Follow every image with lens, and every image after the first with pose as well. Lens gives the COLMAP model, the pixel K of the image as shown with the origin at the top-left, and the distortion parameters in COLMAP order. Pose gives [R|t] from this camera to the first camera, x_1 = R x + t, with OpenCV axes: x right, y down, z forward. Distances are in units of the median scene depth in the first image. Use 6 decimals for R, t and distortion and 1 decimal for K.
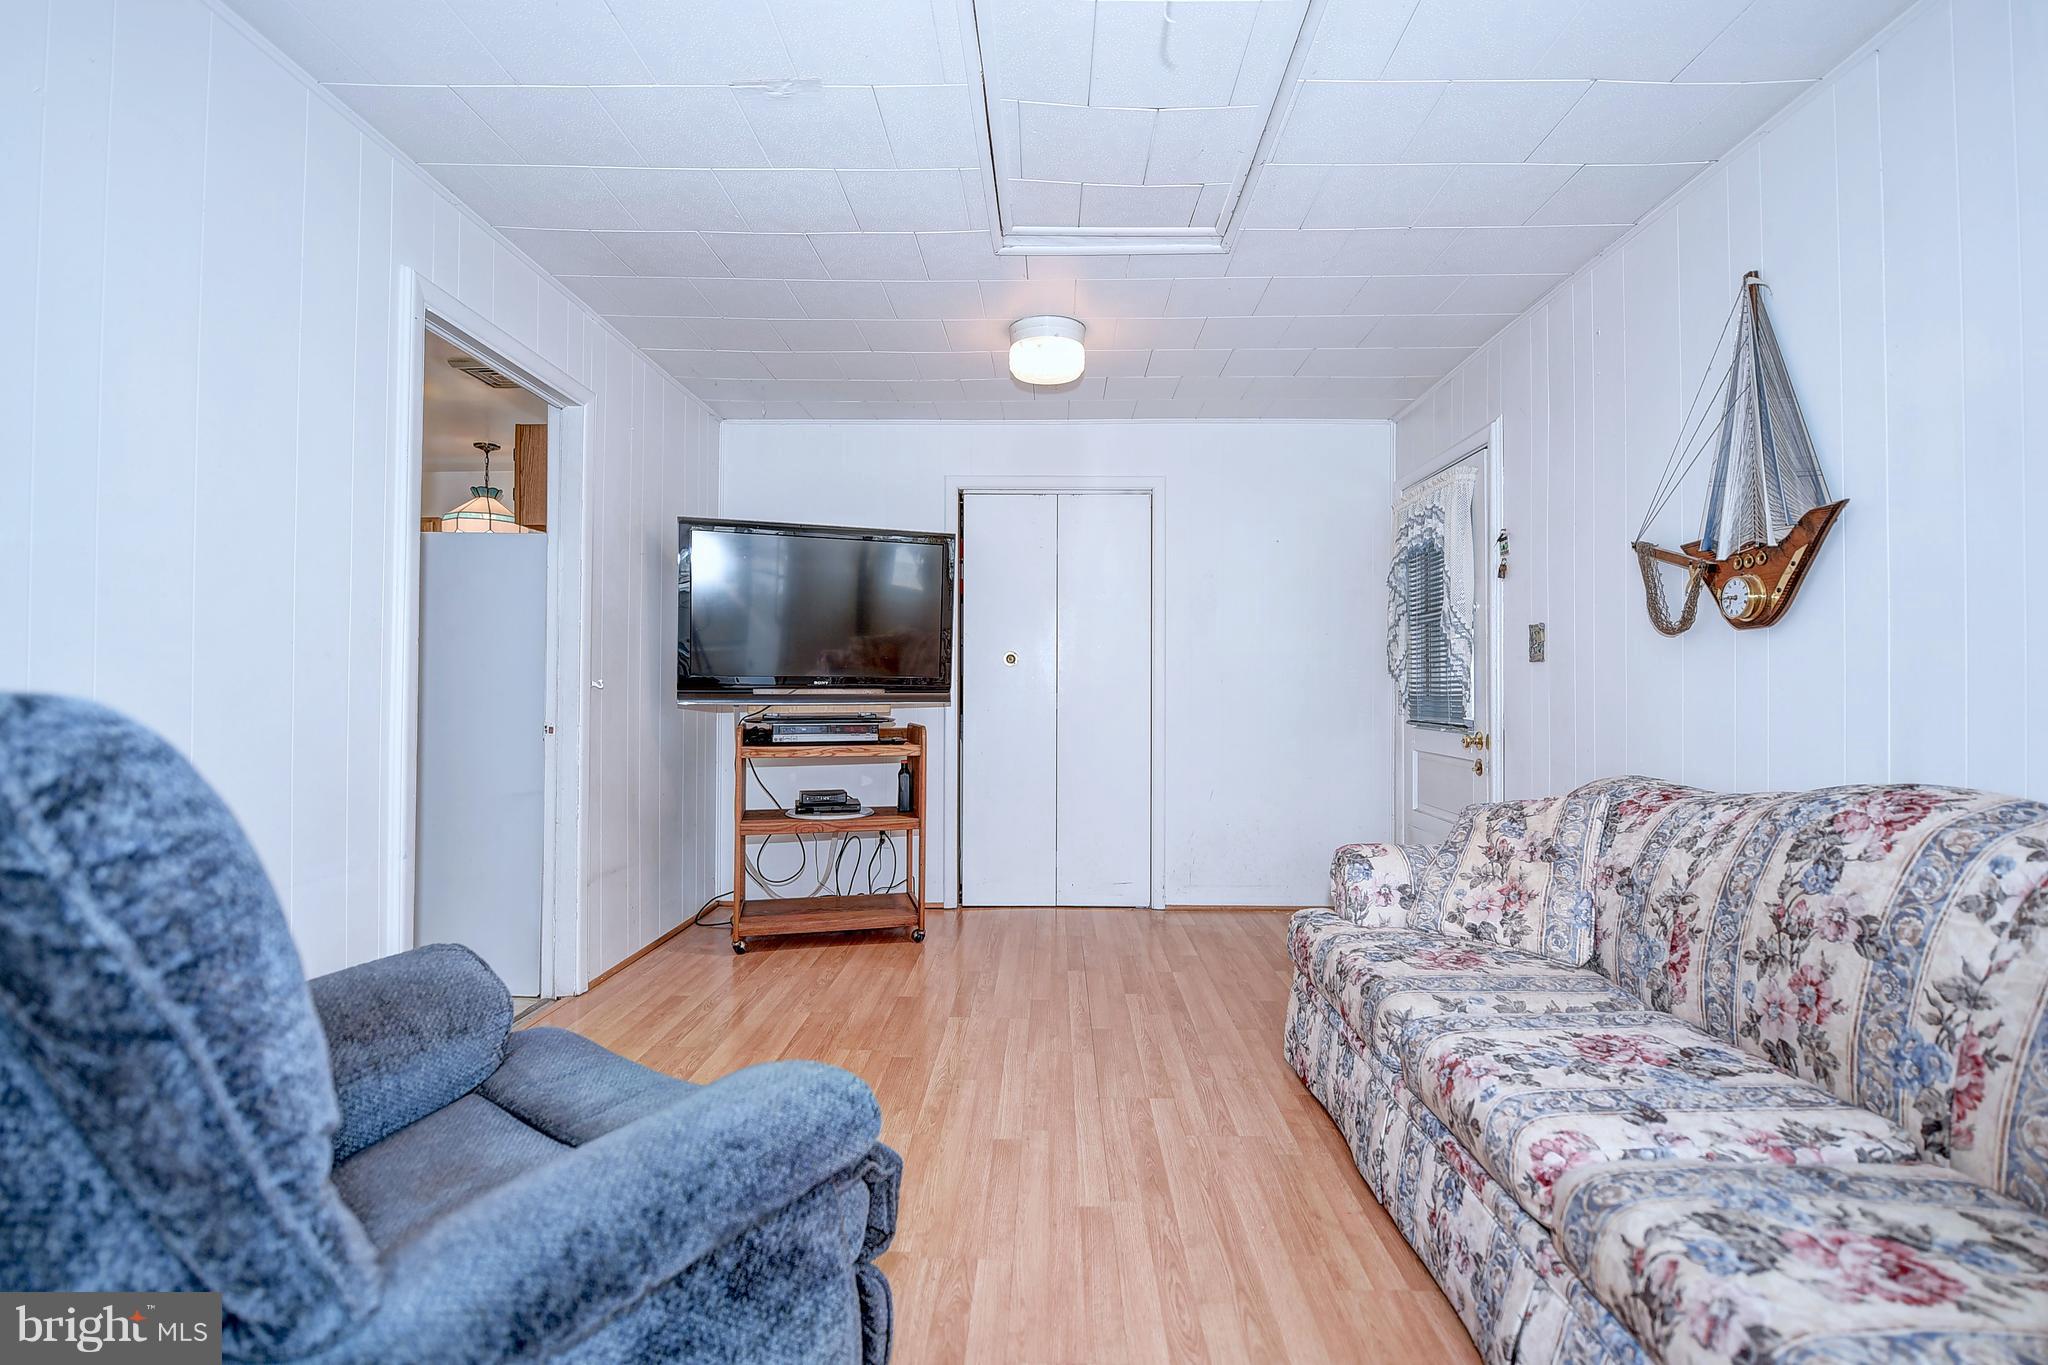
lens RADIAL K [[899.5, 0, 1028.5], [0, 899.5, 685.5], [0, 0, 1]] dist [-0.001708, -0.000295]
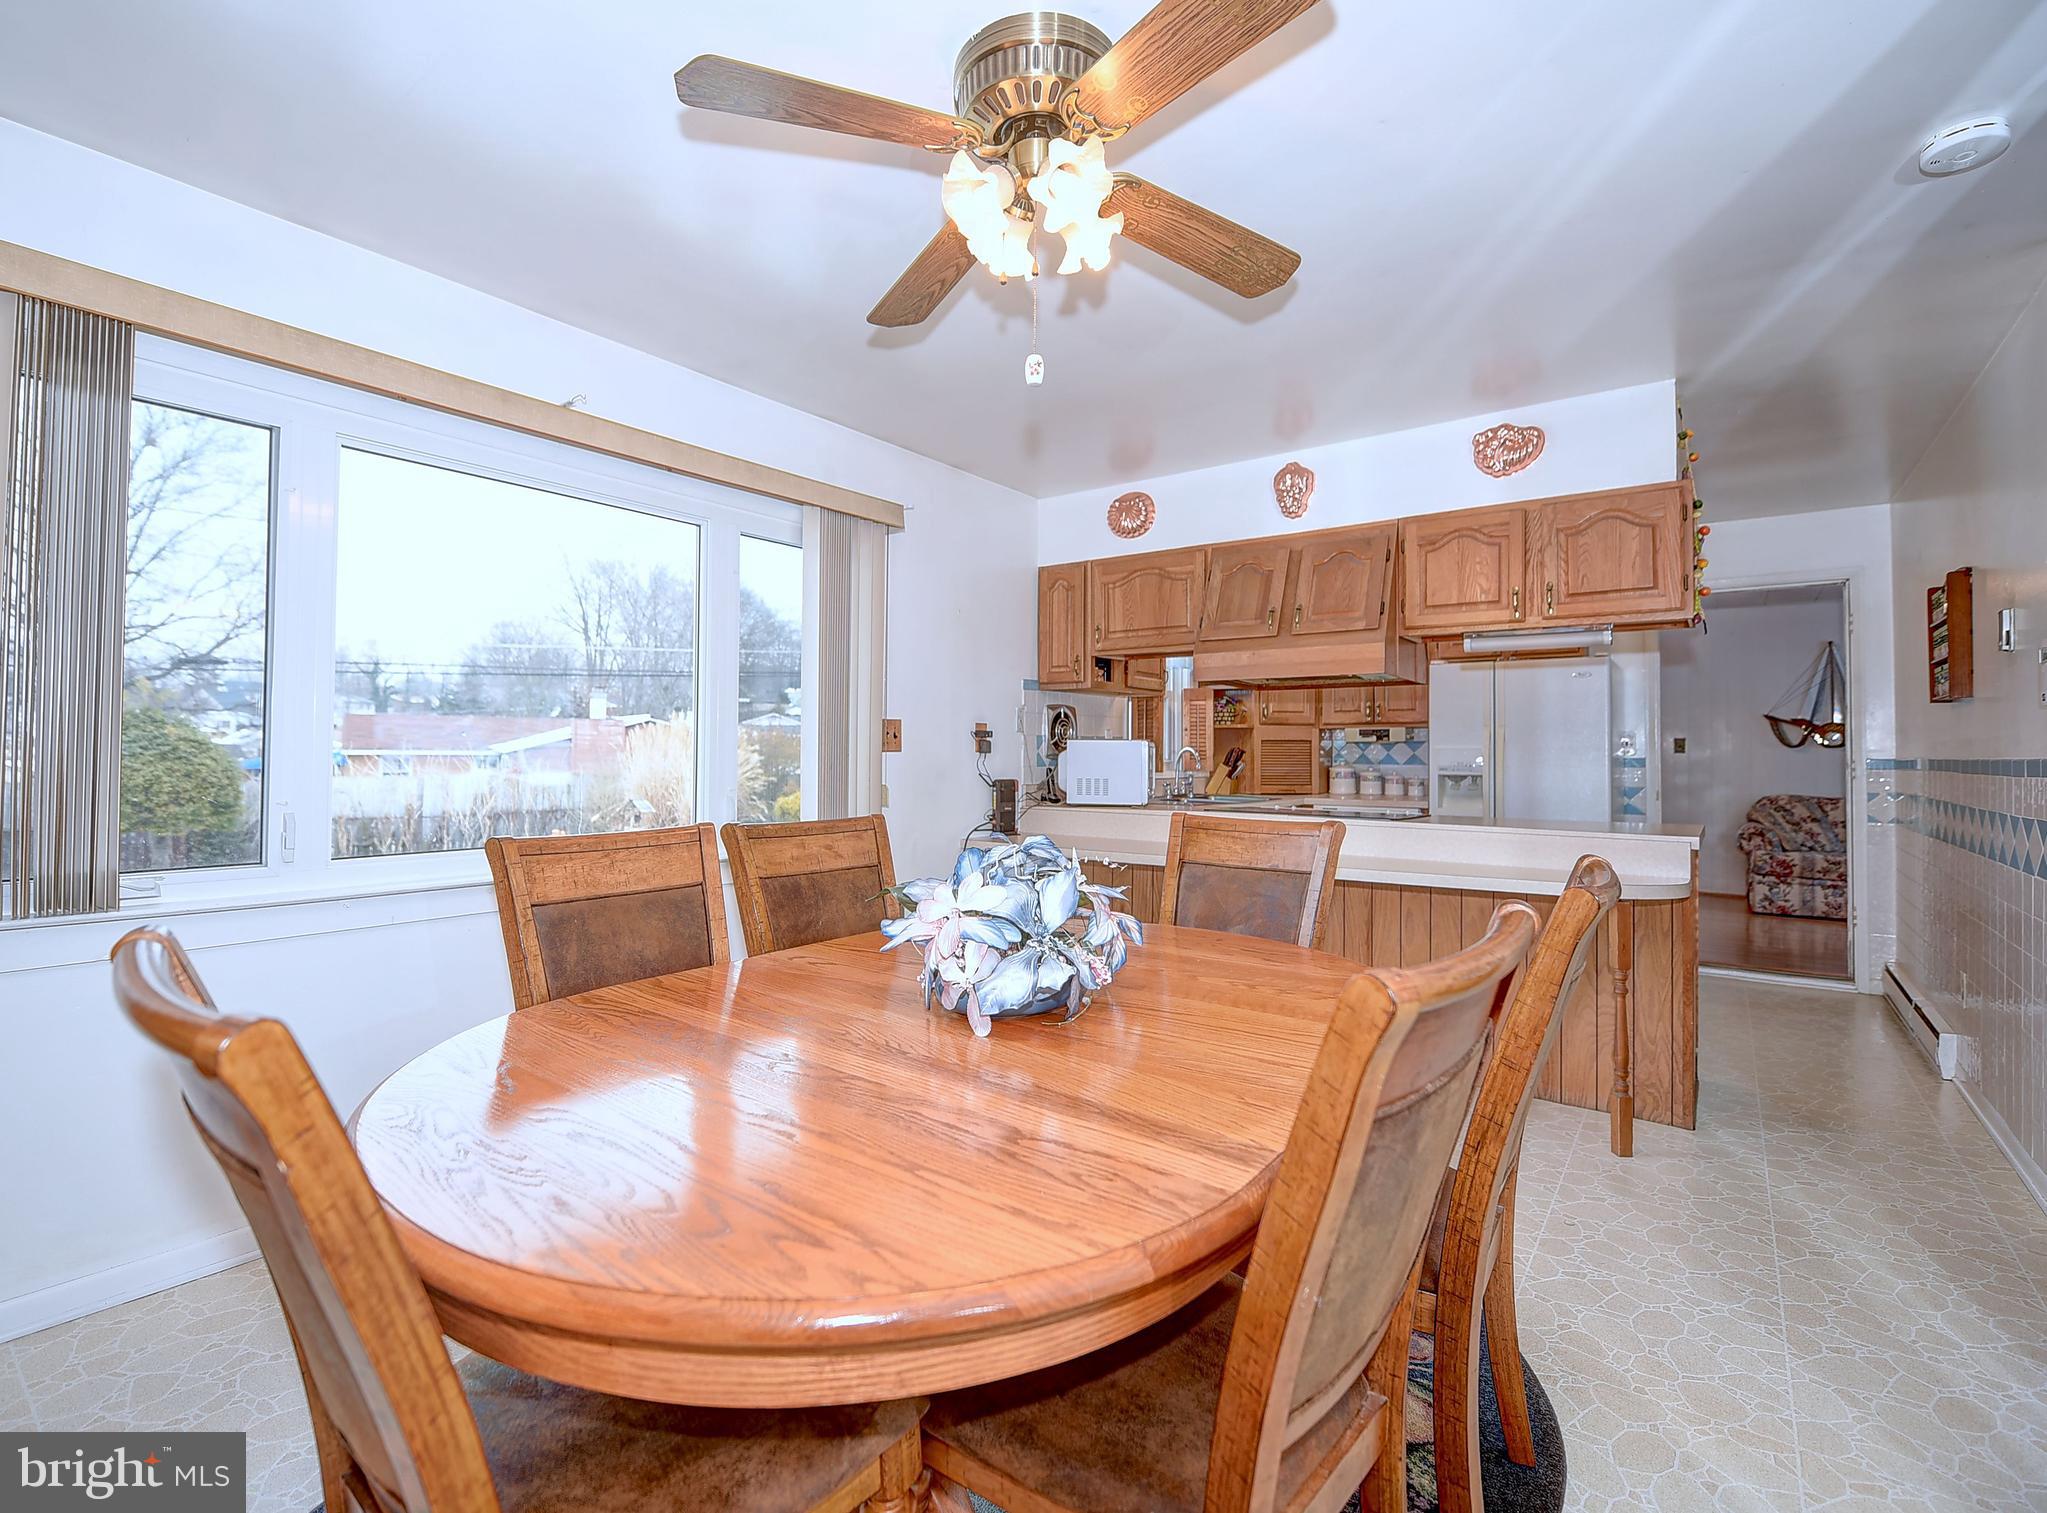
lens RADIAL K [[950.9, 0, 980.0], [0, 950.9, 731.4], [0, 0, 1]] dist [-0.012591, -0.004017]
pose [[0.604577, 0.023242, 0.796207, -4.954554], [-0.015783, 0.999728, -0.017199, -0.020440], [-0.796390, -0.002168, 0.604779, 1.787399]]
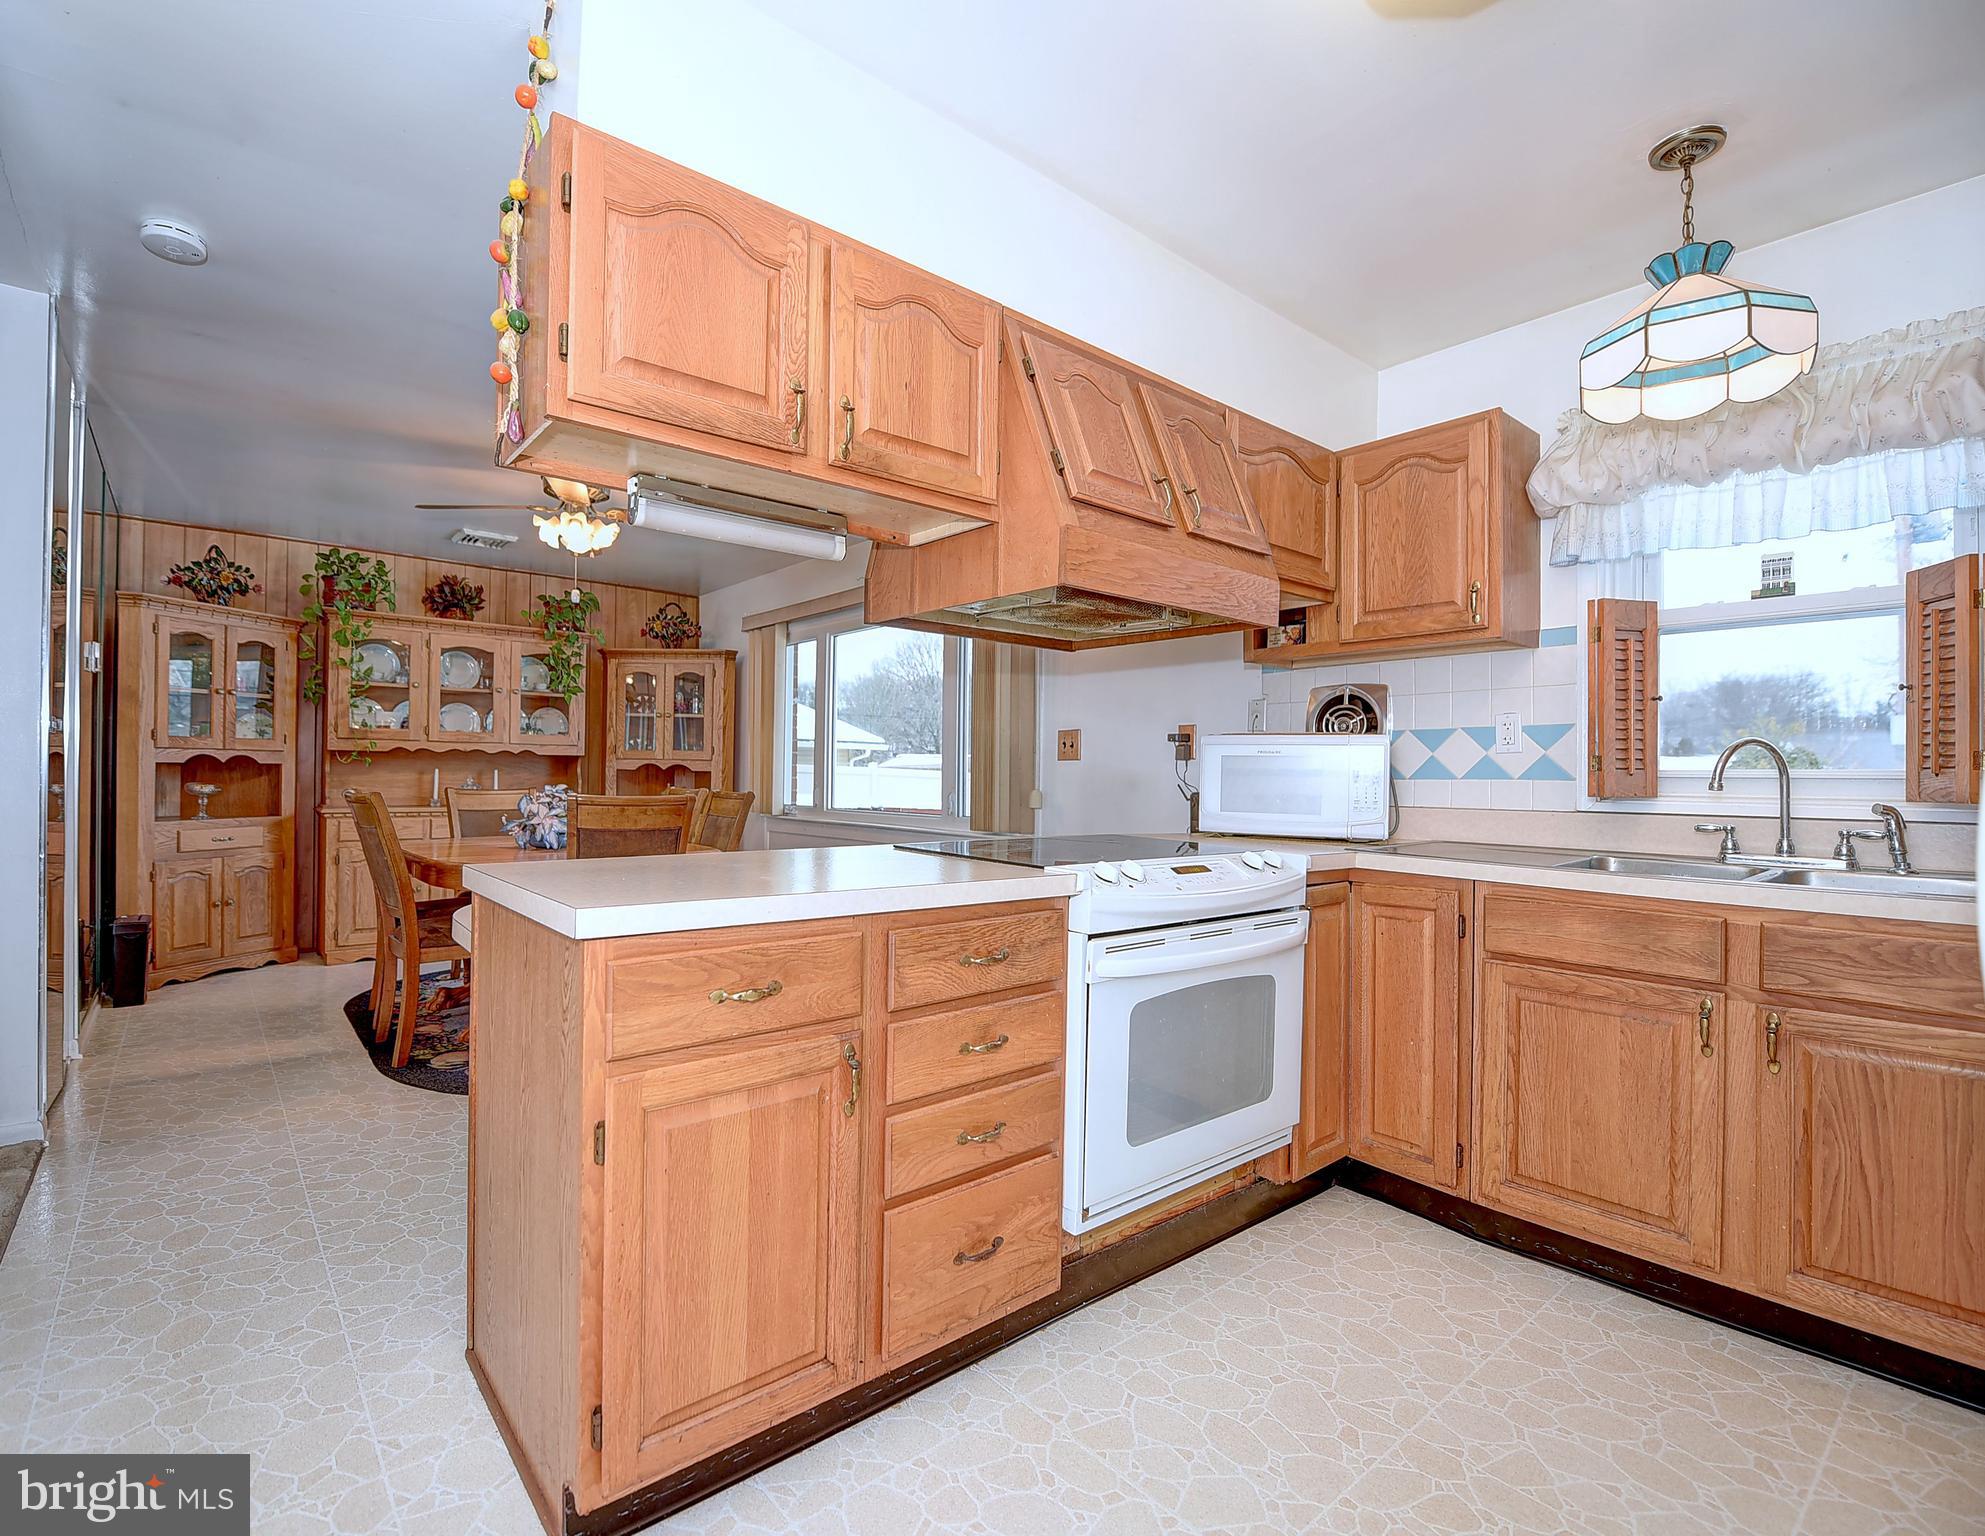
lens RADIAL K [[905.8, 0, 952.4], [0, 905.8, 761.0], [0, 0, 1]] dist [-0.029891, -0.000038]
pose [[0.654396, -0.002302, -0.756148, -1.581559], [-0.003110, 0.999979, -0.005736, 0.010535], [0.756145, 0.006106, 0.654375, 1.577781]]
